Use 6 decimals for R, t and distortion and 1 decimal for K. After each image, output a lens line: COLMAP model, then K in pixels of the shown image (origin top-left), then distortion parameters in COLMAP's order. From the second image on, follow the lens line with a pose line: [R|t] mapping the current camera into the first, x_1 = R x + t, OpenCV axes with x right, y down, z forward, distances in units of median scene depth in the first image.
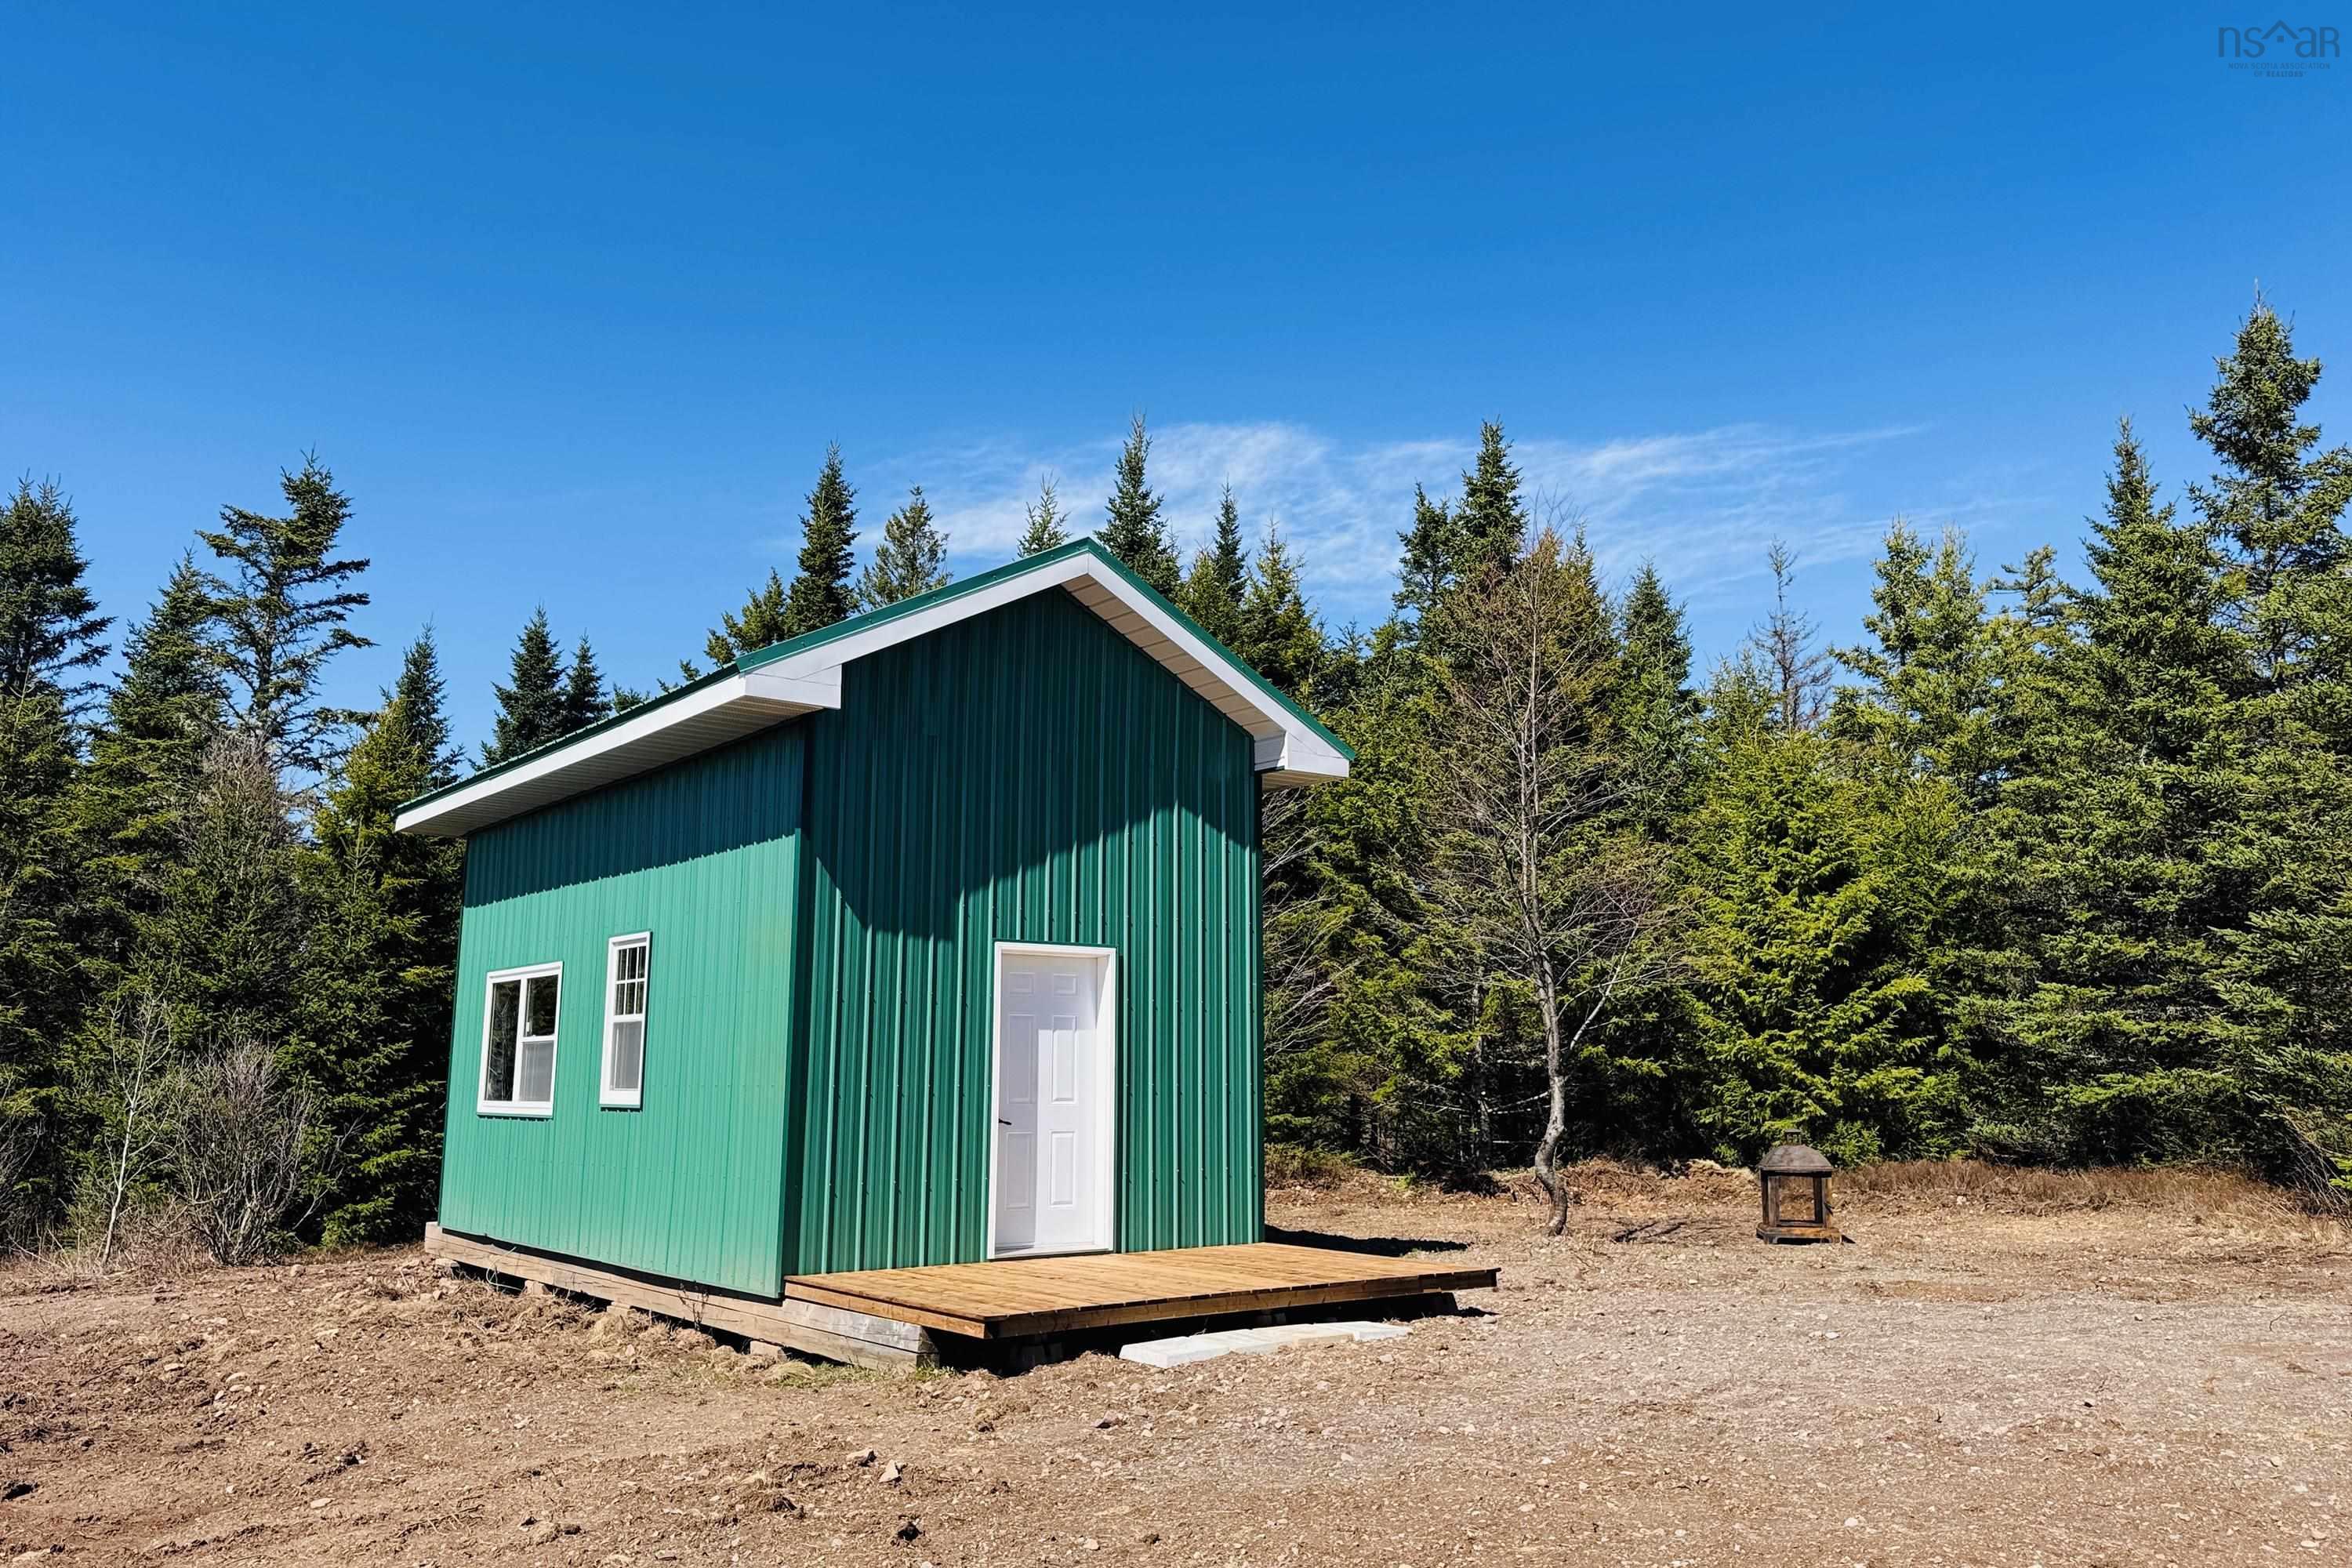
lens RADIAL K [[1762.7, 0, 1295.6], [0, 1762.7, 772.2], [0, 0, 1]] dist [0.031601, -0.002408]
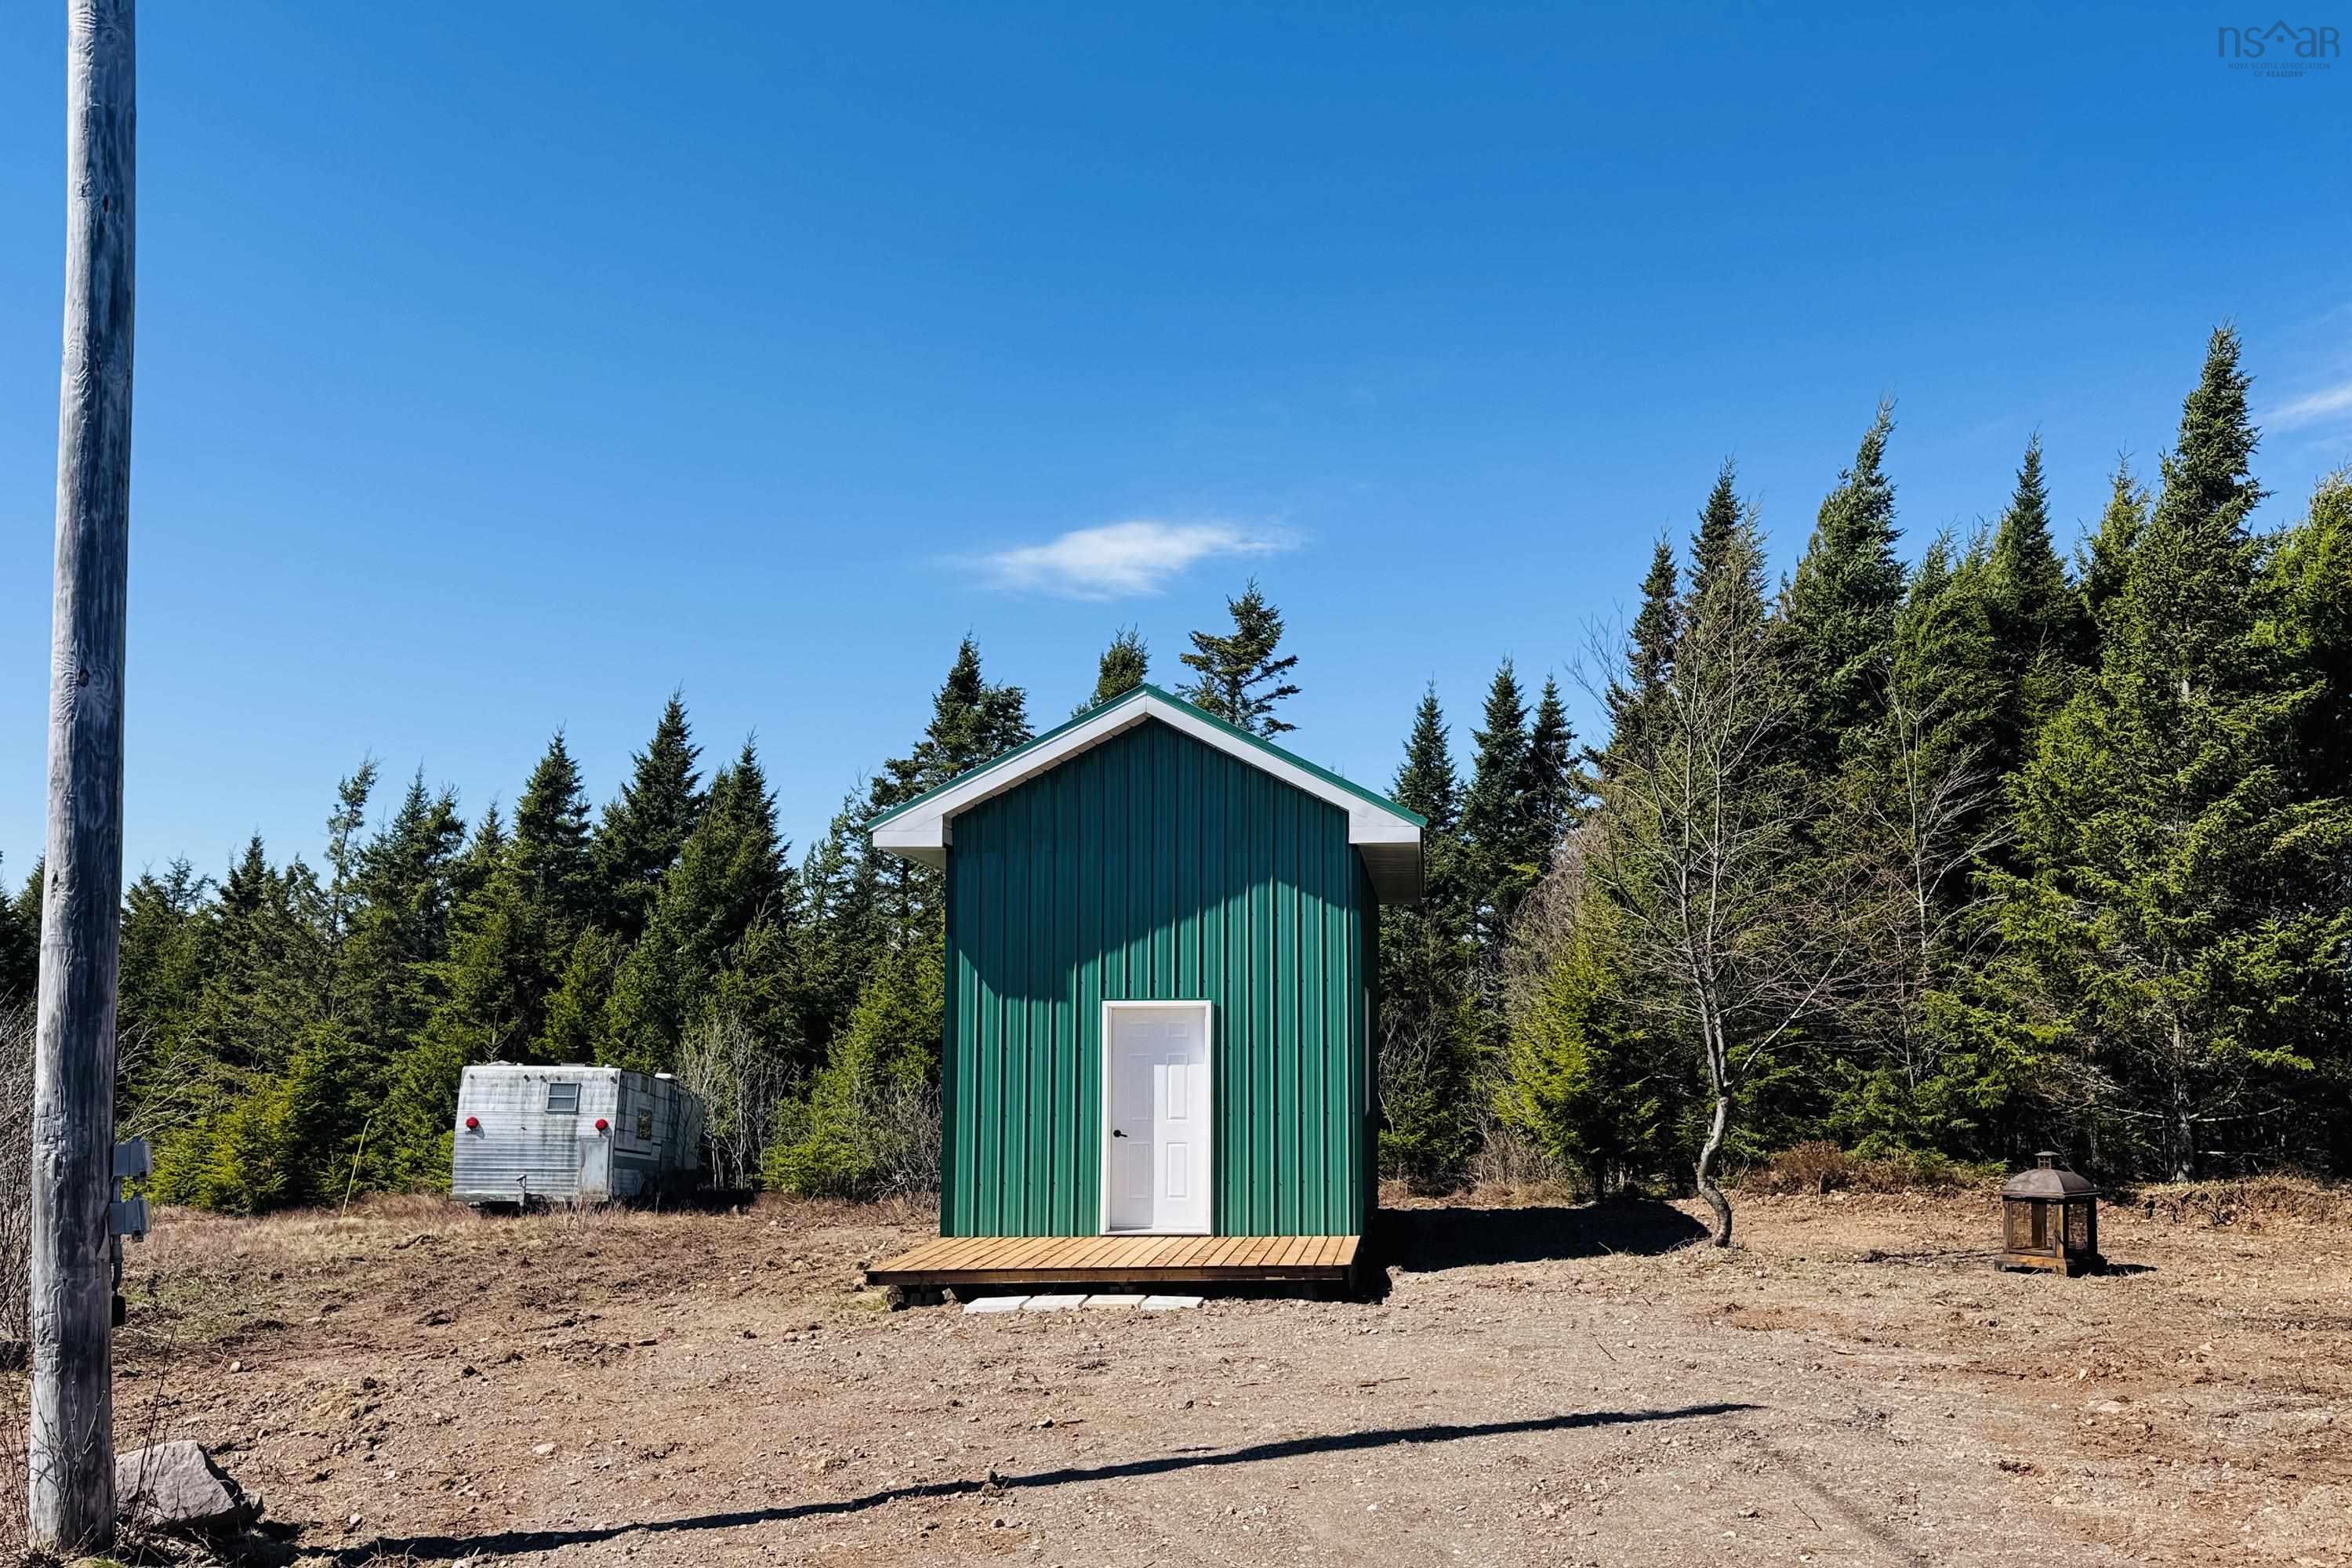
lens RADIAL K [[1936.2, 0, 1432.5], [0, 1936.2, 789.5], [0, 0, 1]] dist [0.000099, 0.000385]
pose [[0.762992, -0.091689, -0.639873, 0.909747], [0.117086, 0.993118, -0.002691, -0.027787], [0.635716, -0.072867, 0.768476, 0.038958]]
